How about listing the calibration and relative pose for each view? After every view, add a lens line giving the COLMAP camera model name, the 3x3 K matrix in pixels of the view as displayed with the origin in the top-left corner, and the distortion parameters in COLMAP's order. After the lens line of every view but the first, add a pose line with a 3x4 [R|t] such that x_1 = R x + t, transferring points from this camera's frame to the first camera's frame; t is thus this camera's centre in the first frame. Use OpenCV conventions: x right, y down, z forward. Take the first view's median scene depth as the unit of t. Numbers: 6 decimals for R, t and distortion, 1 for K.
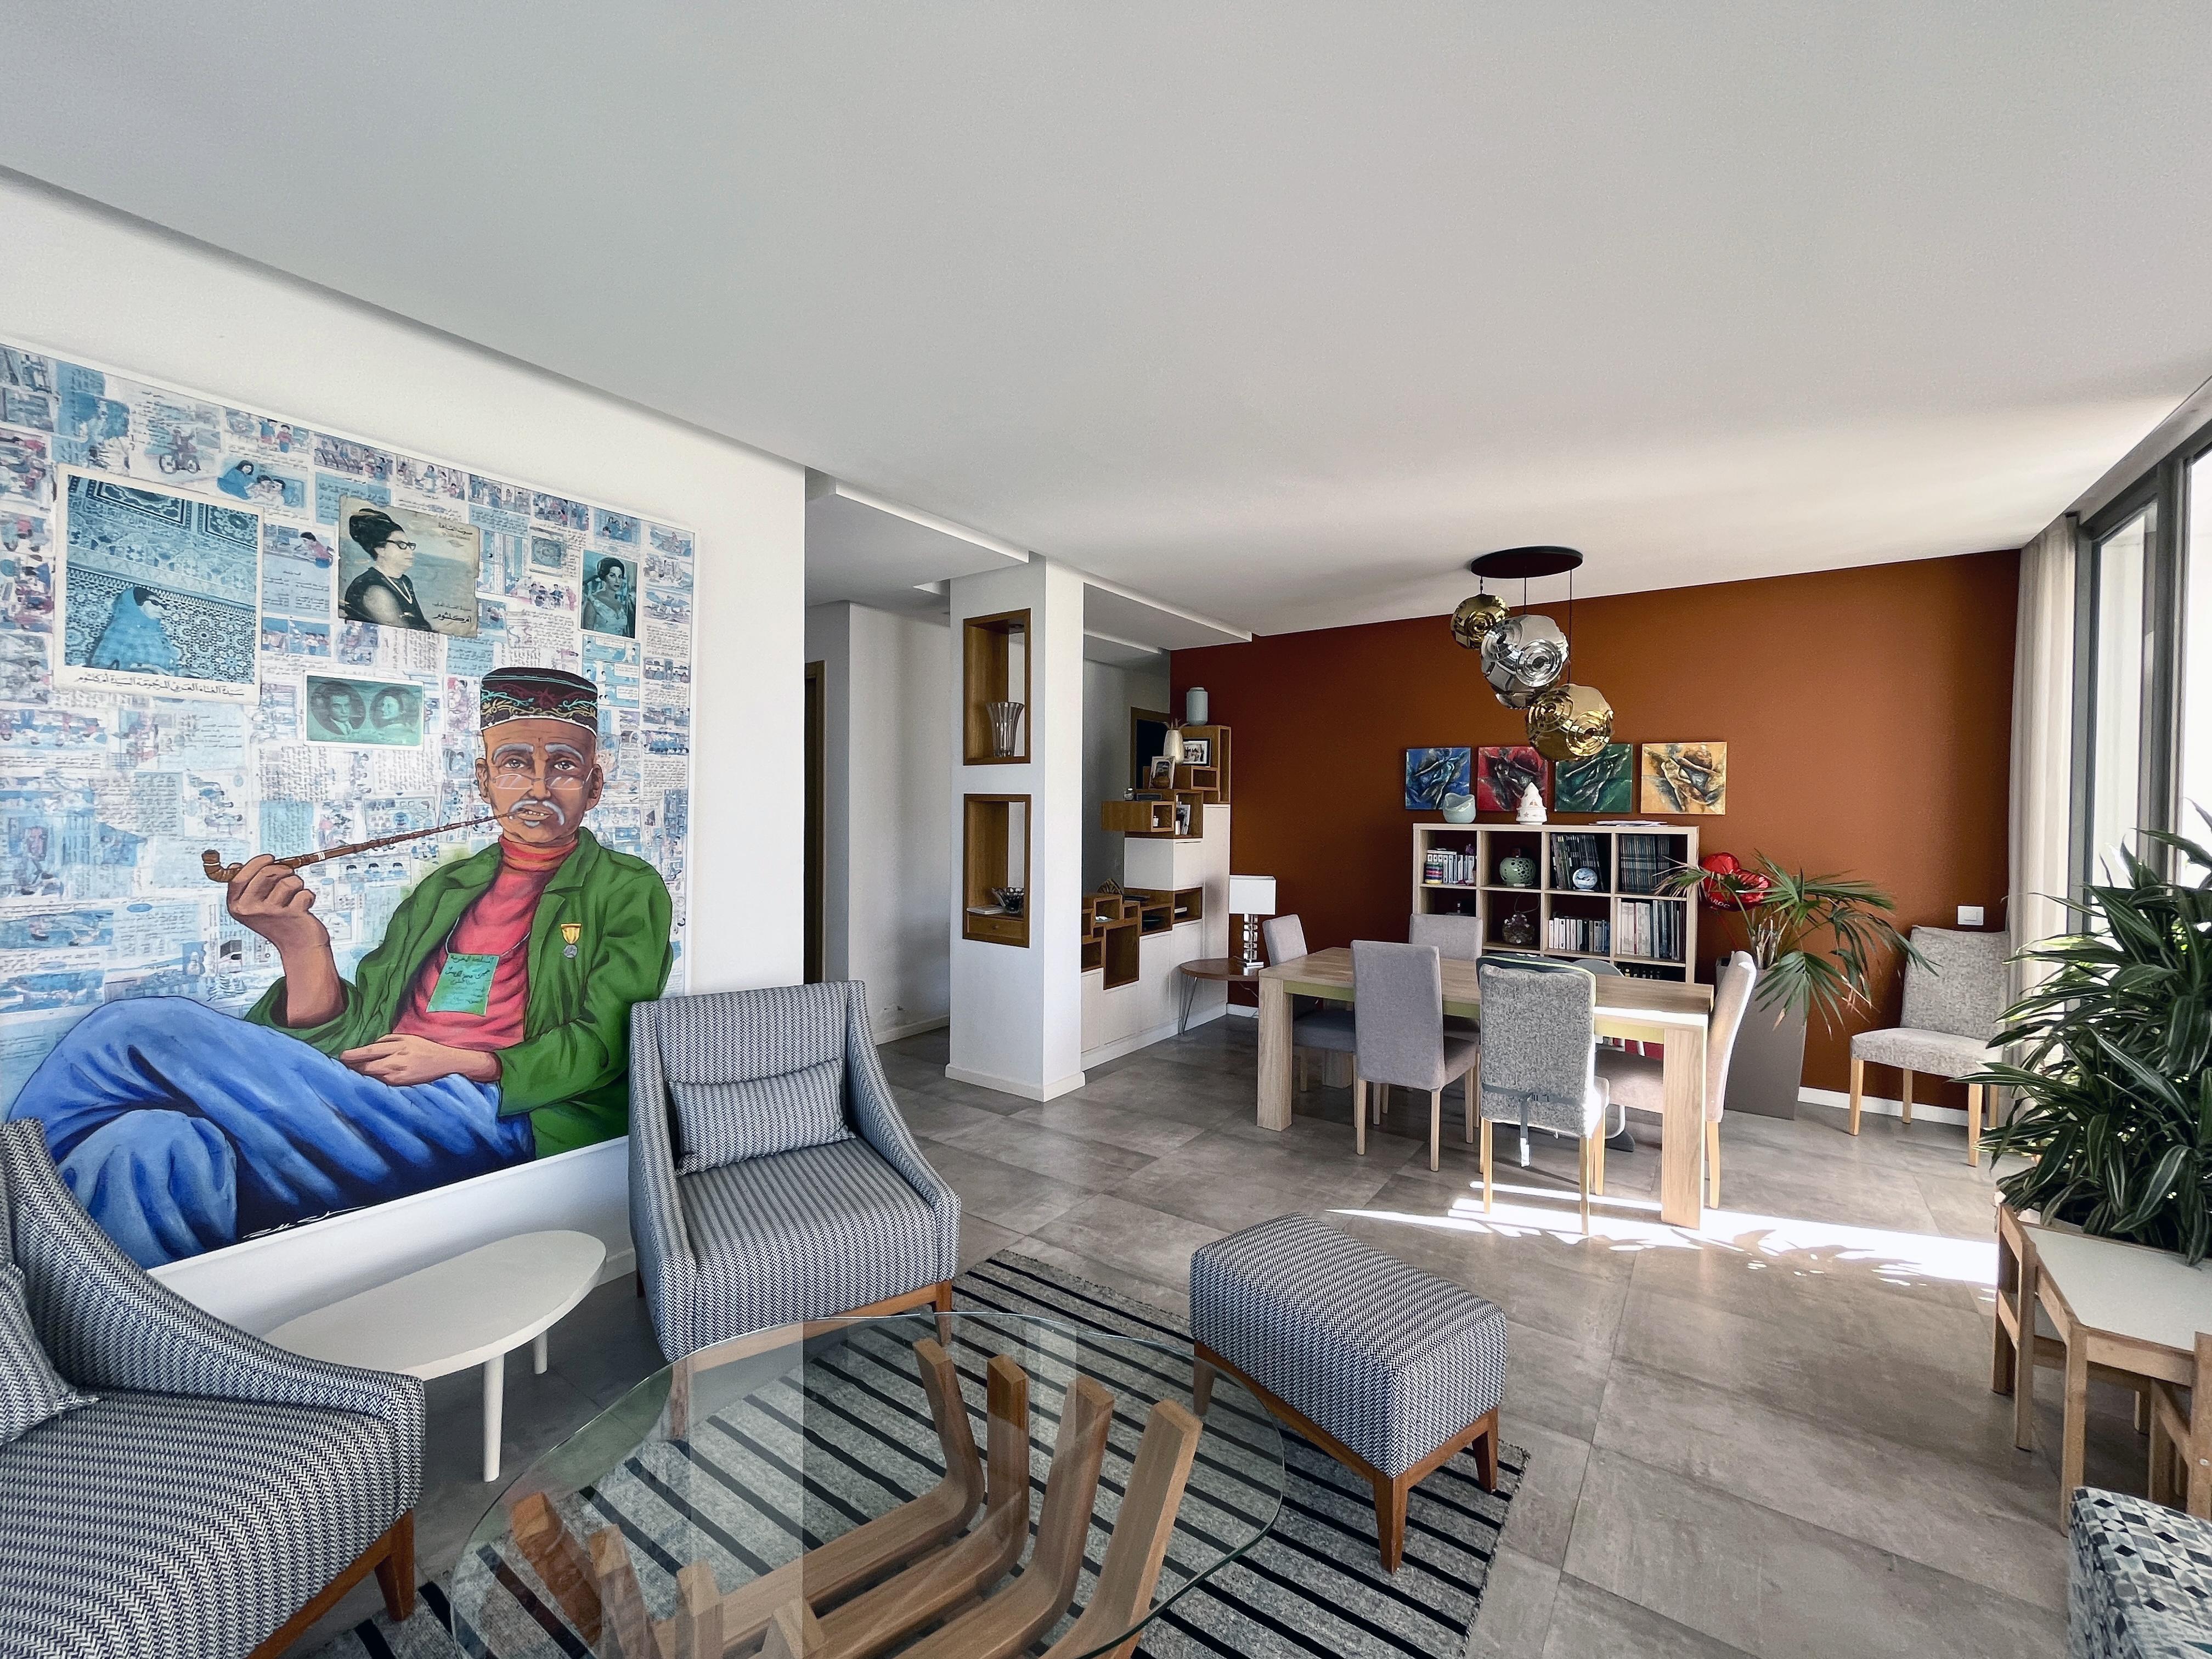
lens RADIAL K [[899.7, 0, 1104.6], [0, 899.7, 817.2], [0, 0, 1]] dist [0.000529, 0.000111]
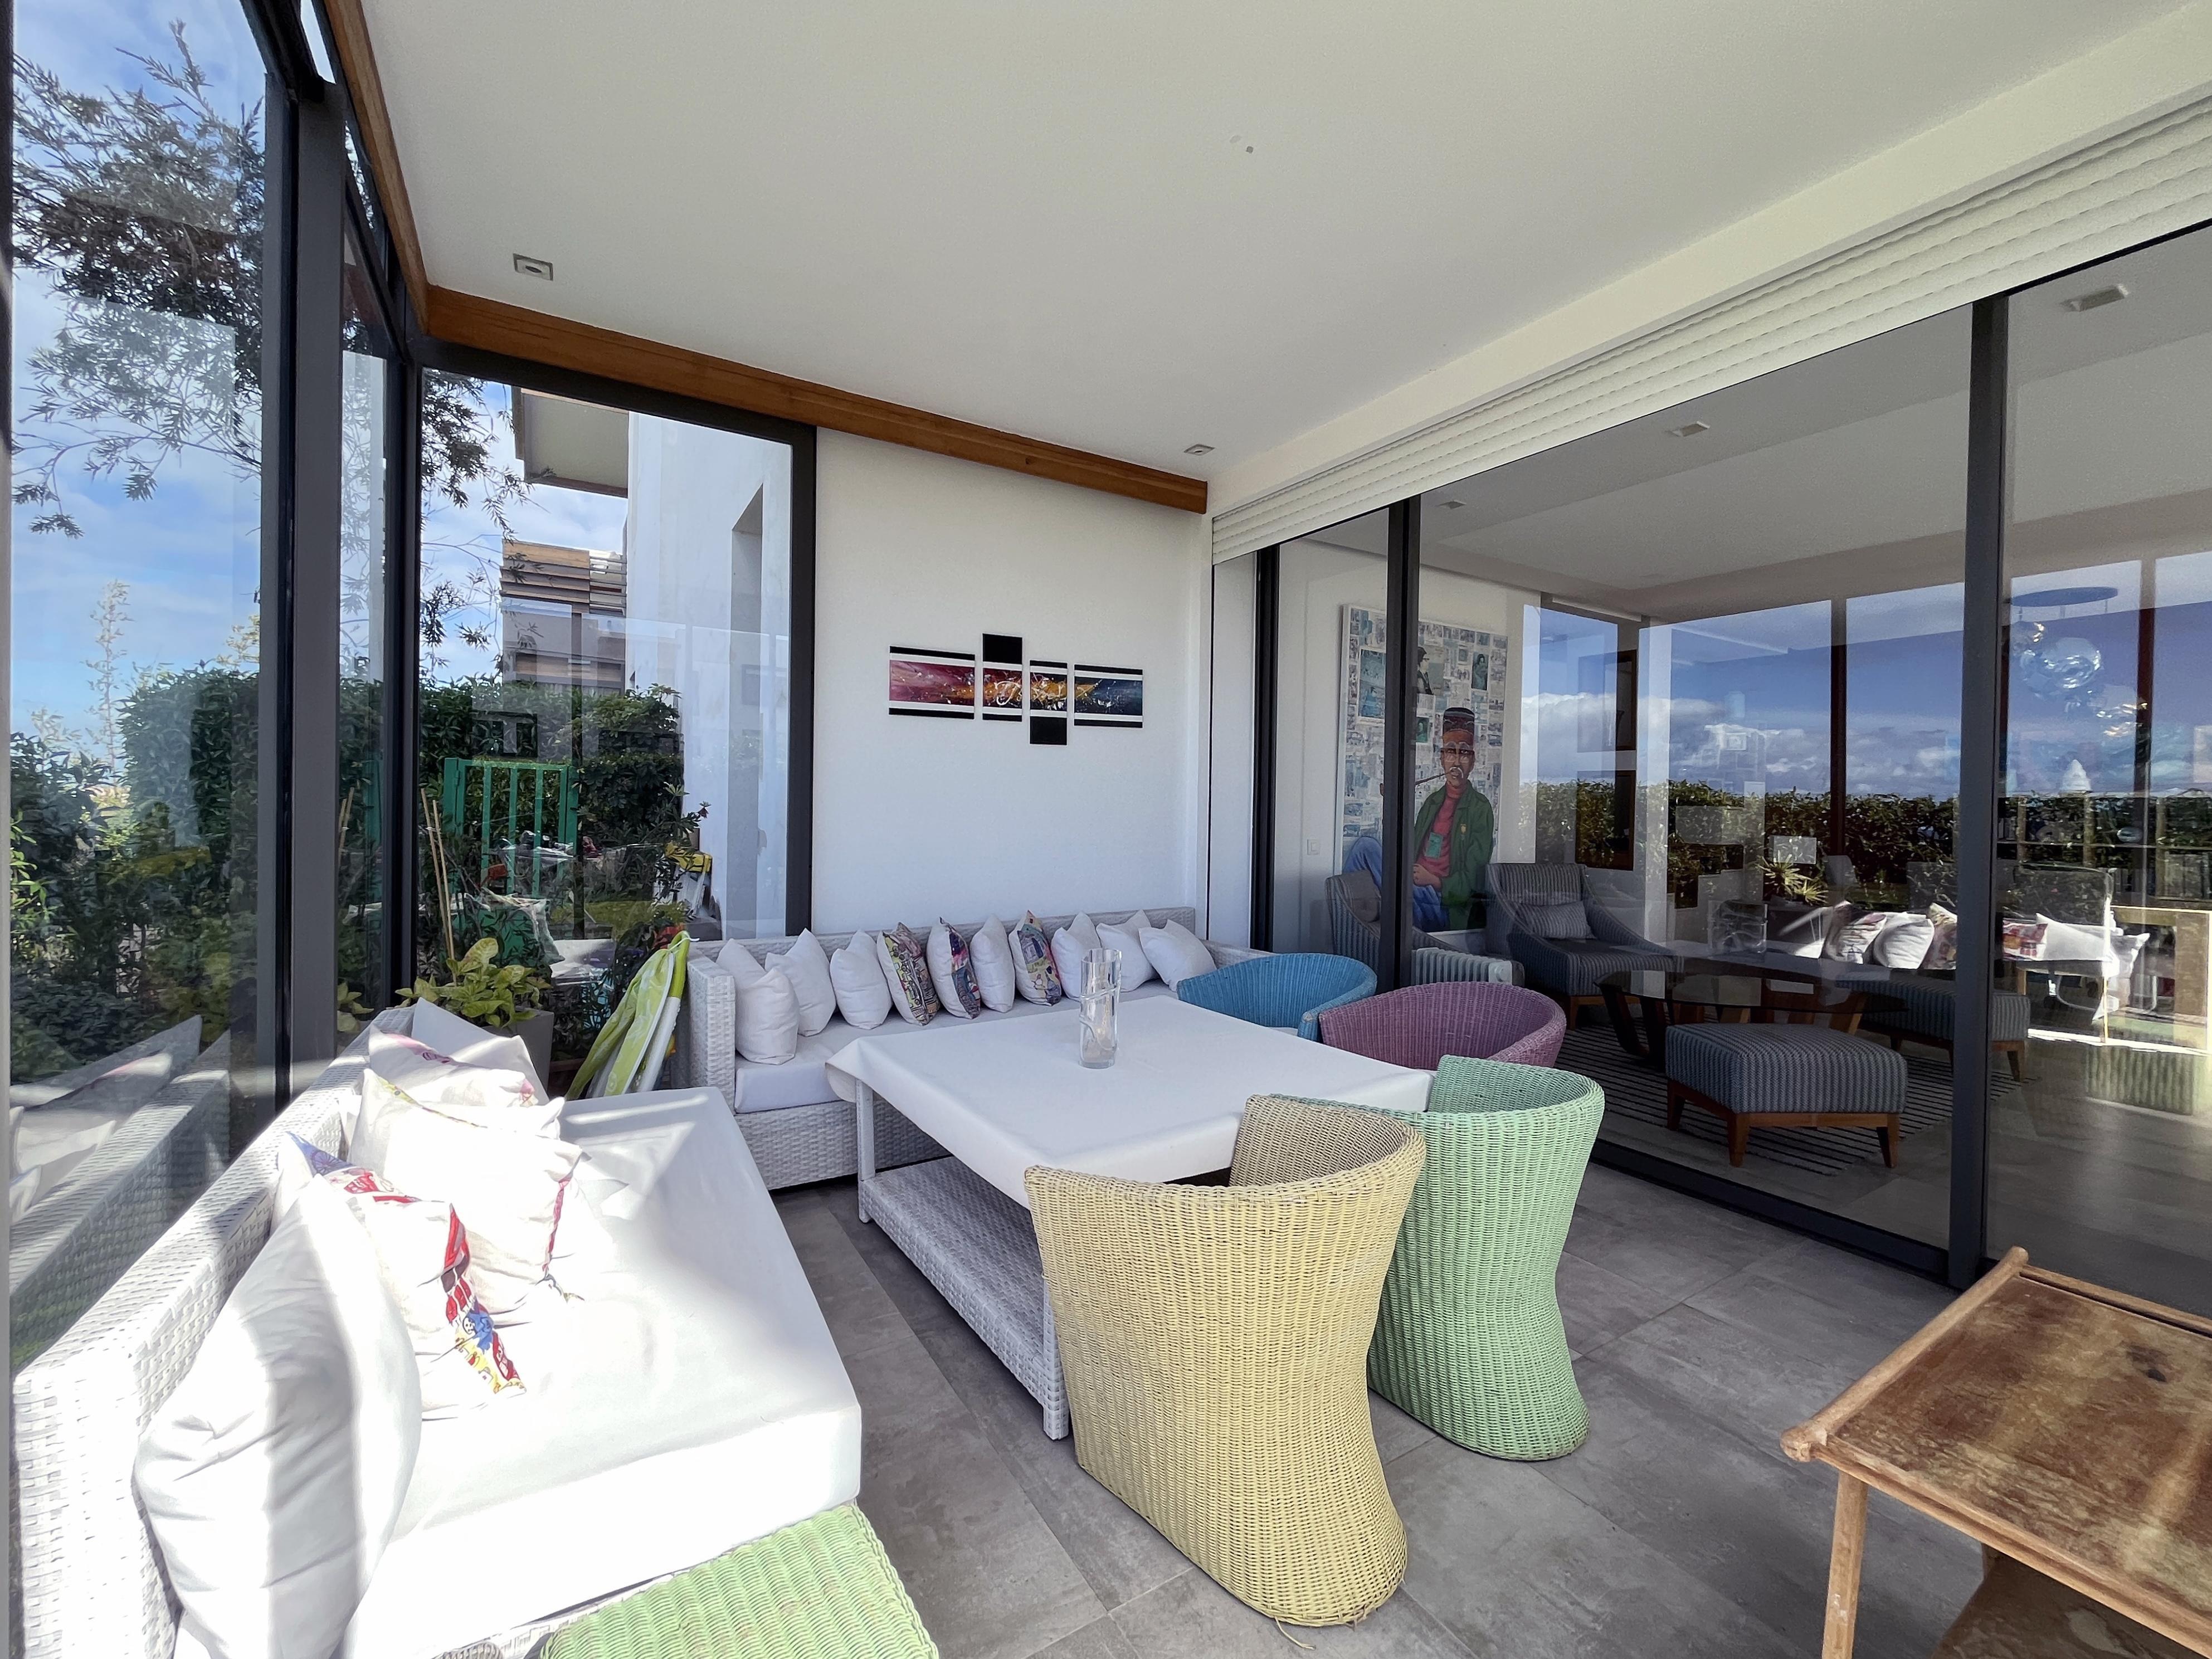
lens RADIAL K [[899.6, 0, 1104.6], [0, 899.6, 817.2], [0, 0, 1]] dist [0.000529, 0.000111]
pose [[0.919568, 0.008107, -0.392847, -0.528584], [-0.009622, 0.999952, -0.001888, 0.112094], [0.392813, 0.005516, 0.919602, -1.315520]]
